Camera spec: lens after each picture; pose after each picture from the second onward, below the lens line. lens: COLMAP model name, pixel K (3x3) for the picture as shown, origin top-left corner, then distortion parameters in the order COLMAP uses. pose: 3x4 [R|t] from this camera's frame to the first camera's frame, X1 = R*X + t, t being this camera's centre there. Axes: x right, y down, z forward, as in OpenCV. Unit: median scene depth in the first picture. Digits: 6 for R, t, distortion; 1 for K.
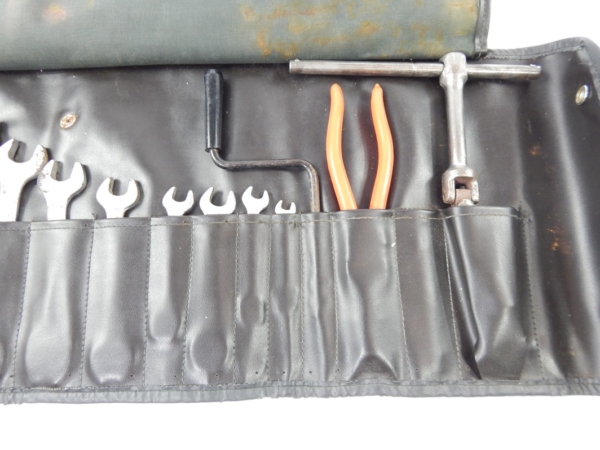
lens RADIAL K [[405.2, 0, 291.0], [0, 405.2, 211.0], [0, 0, 1]] dist [0.051822, -0.000354]
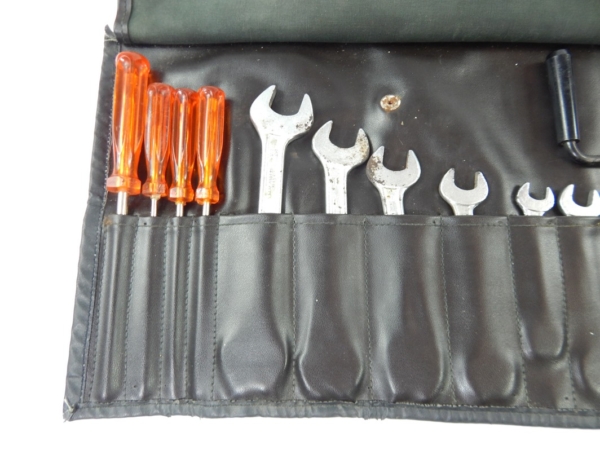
lens RADIAL K [[451.2, 0, 300.0], [0, 451.2, 225.0], [0, 0, 1]] dist [0.007699, 0.001659]
pose [[0.998504, 0.046182, -0.029273, -0.810366], [-0.045386, 0.998597, 0.027295, 0.031112], [0.030493, -0.025926, 0.999199, 0.002933]]
